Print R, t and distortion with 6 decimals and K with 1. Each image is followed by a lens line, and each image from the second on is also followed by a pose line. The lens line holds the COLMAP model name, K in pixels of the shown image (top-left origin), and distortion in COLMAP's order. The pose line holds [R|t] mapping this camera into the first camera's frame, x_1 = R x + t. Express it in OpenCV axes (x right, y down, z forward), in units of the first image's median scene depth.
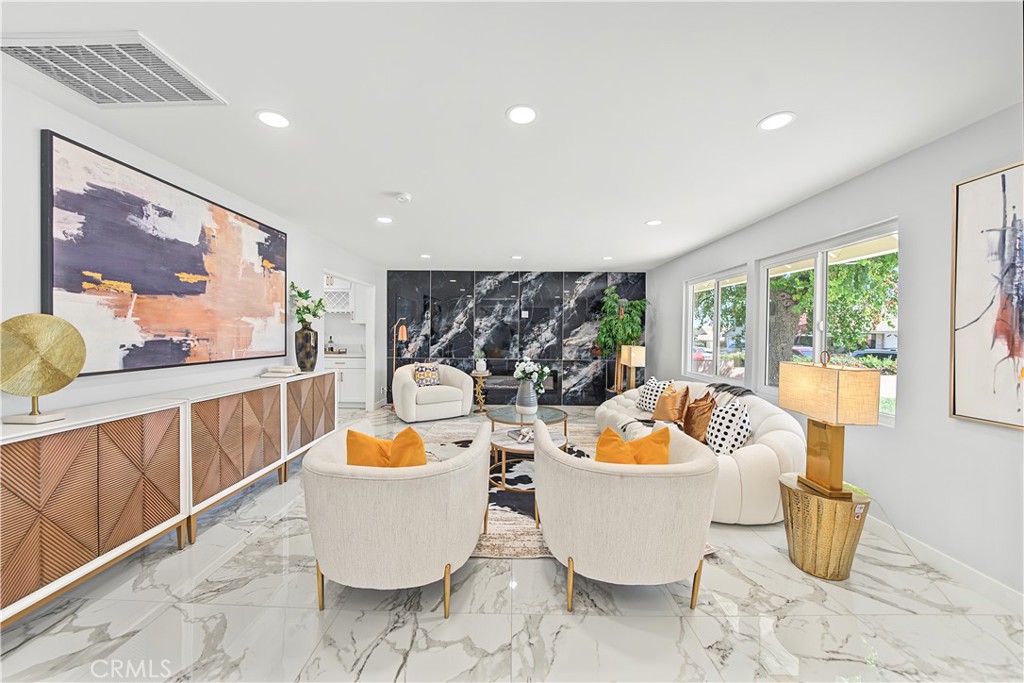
lens RADIAL K [[355.2, 0, 511.9], [0, 355.2, 334.7], [0, 0, 1]] dist [-0.011854, 0.002672]
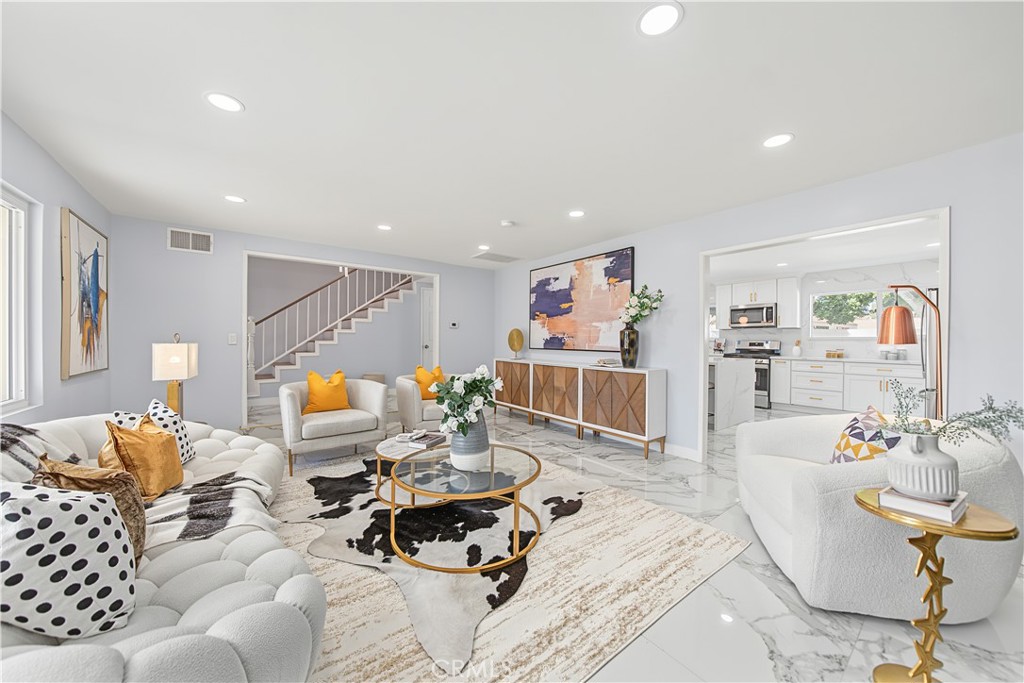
lens RADIAL K [[355.2, 0, 504.2], [0, 355.2, 340.7], [0, 0, 1]] dist [-0.011854, 0.002672]
pose [[-0.798056, -0.013506, -0.602432, 0.647078], [-0.016546, 0.999863, -0.000497, 0.048569], [0.602356, 0.009571, -0.798170, 2.775422]]
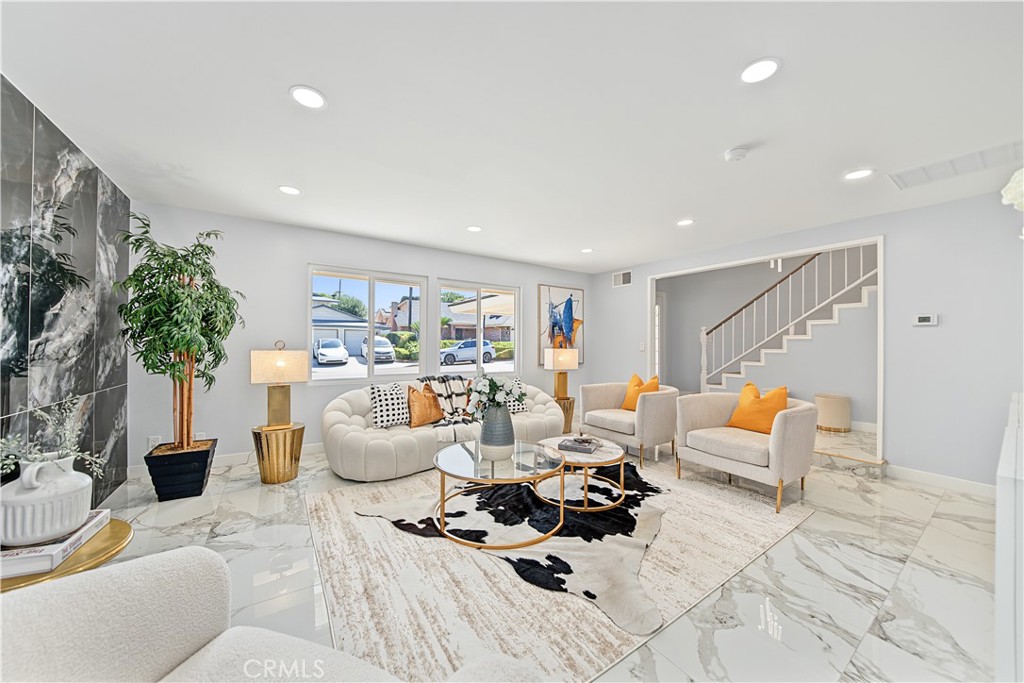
lens RADIAL K [[355.2, 0, 519.1], [0, 355.2, 345.4], [0, 0, 1]] dist [-0.011854, 0.002672]
pose [[-0.580695, -0.015980, 0.813964, -0.898975], [-0.009903, 0.999872, 0.012565, 0.031768], [-0.814061, -0.000764, -0.580779, 2.507365]]
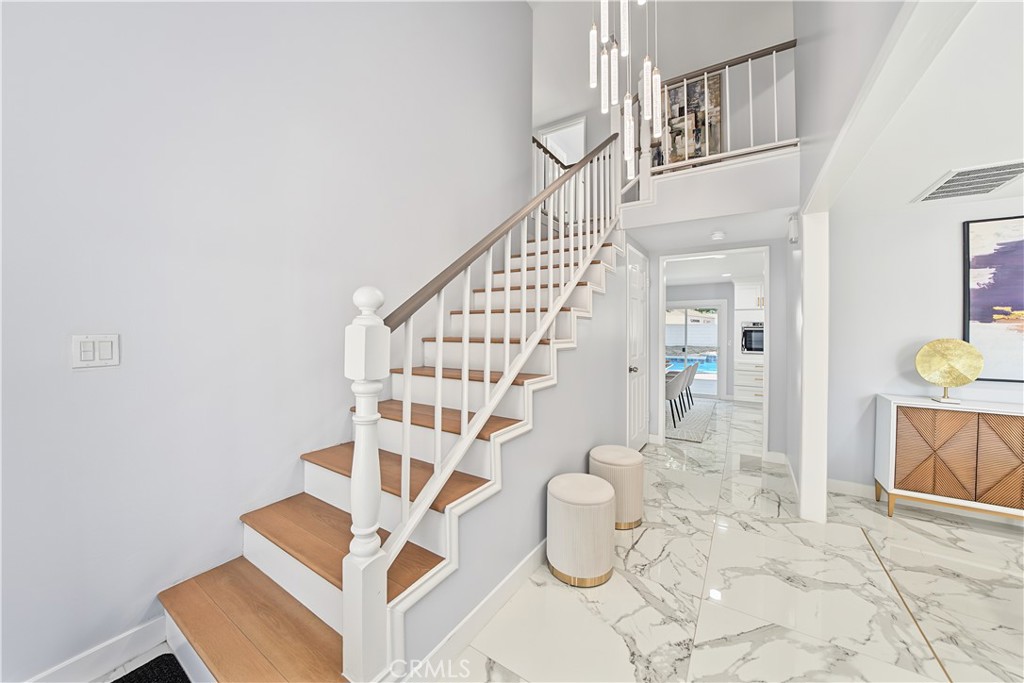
lens RADIAL K [[355.2, 0, 508.7], [0, 355.2, 333.7], [0, 0, 1]] dist [-0.011854, 0.002672]
pose [[-0.529406, -0.010311, -0.848306, 0.887292], [-0.017779, 0.999841, -0.001057, -0.032192], [0.848182, 0.014523, -0.529506, 0.078362]]
